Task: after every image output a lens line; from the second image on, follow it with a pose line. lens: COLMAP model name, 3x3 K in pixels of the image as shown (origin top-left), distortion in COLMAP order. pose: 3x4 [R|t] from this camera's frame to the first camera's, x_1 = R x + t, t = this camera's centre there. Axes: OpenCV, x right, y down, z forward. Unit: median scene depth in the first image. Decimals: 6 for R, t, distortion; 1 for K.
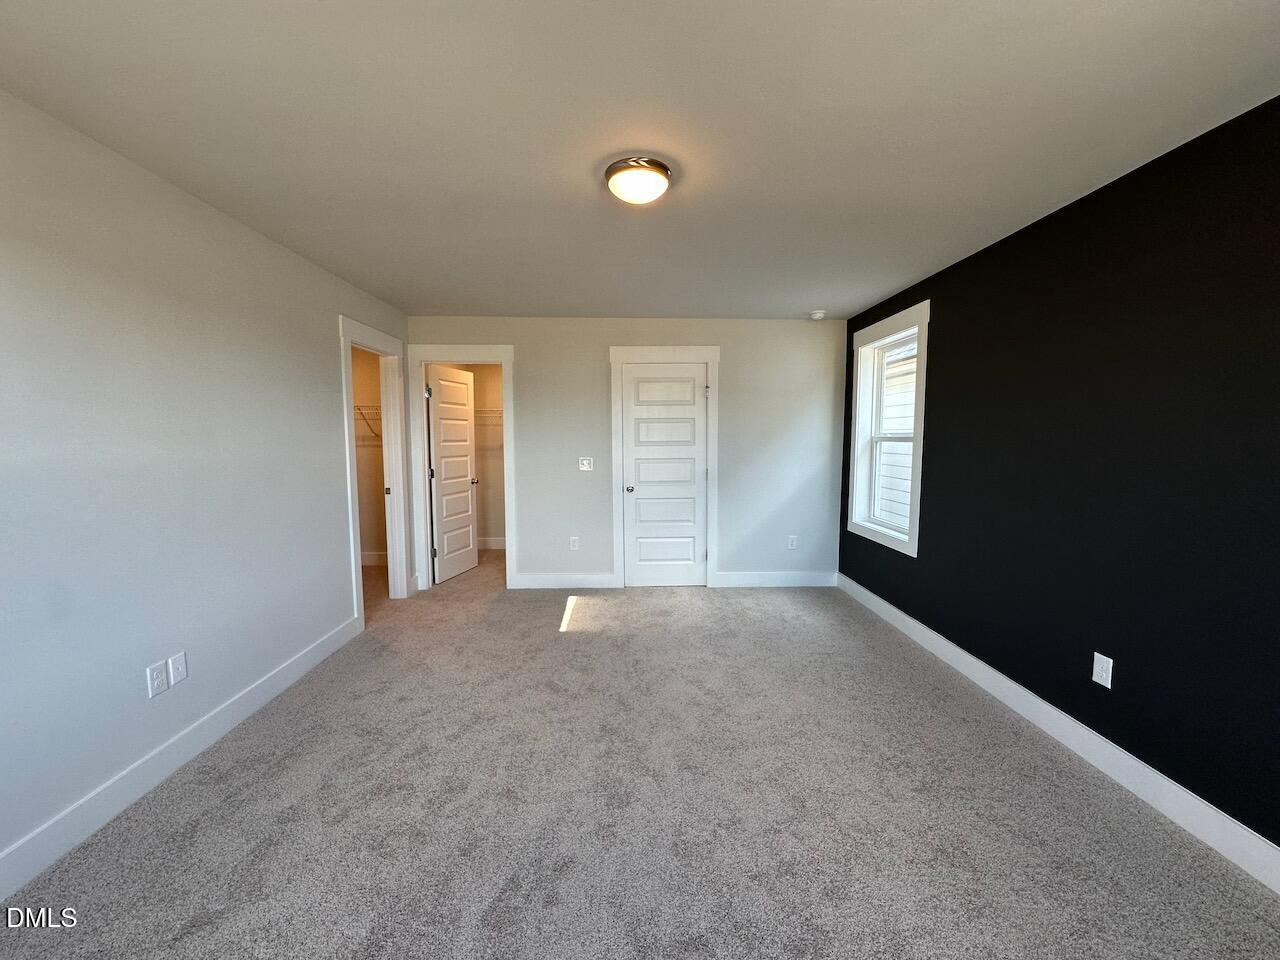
lens RADIAL K [[510.1, 0, 639.5], [0, 510.1, 482.1], [0, 0, 1]] dist [-0.000658, 0.000378]
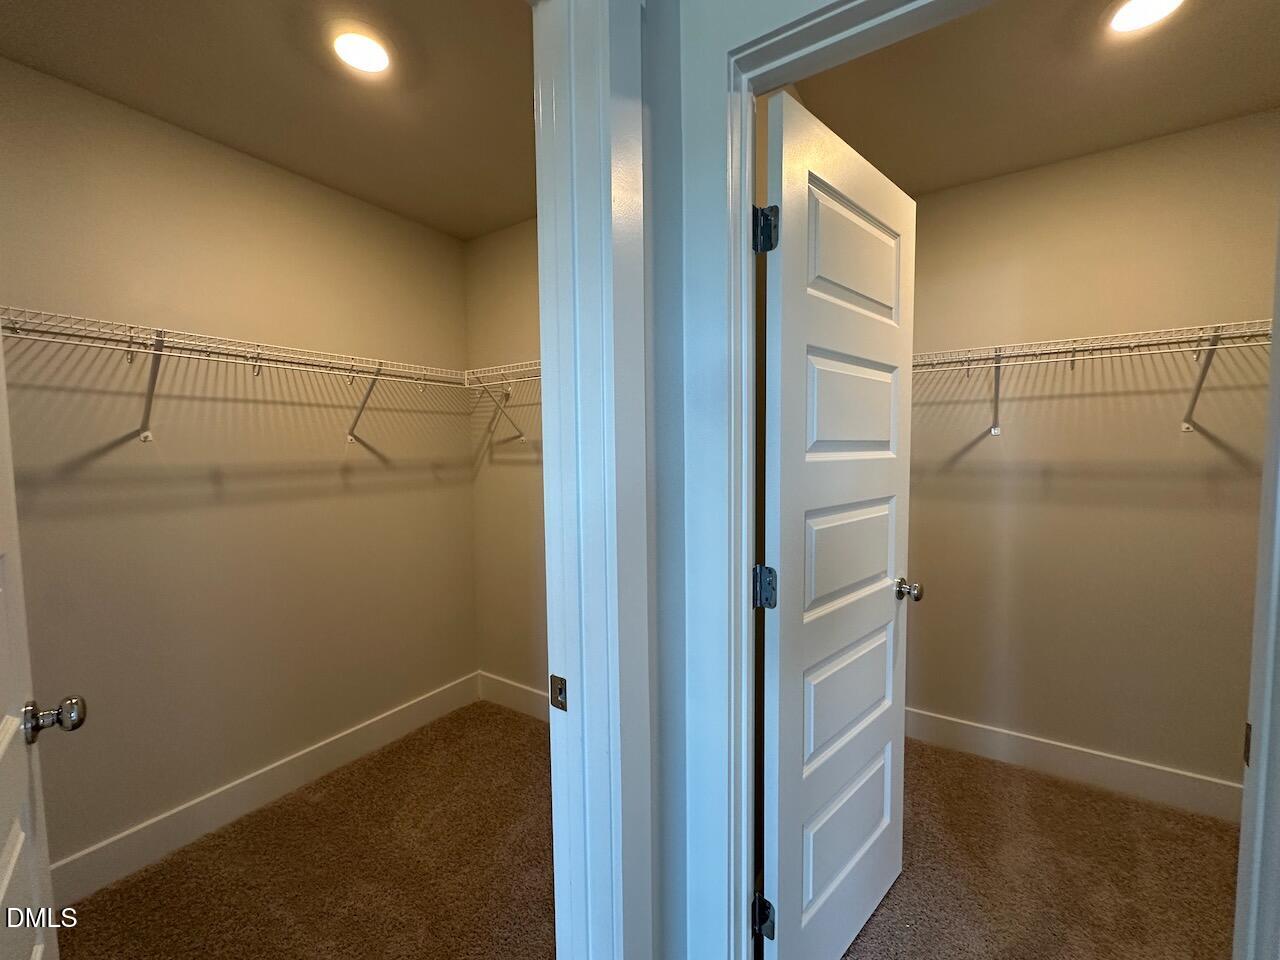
lens RADIAL K [[510.1, 0, 639.5], [0, 510.1, 482.1], [0, 0, 1]] dist [-0.000658, 0.000378]
pose [[0.805978, 0.028929, -0.591238, -0.311110], [-0.037958, 0.999275, -0.002851, -0.060161], [0.590727, 0.024740, 0.806492, 0.760805]]
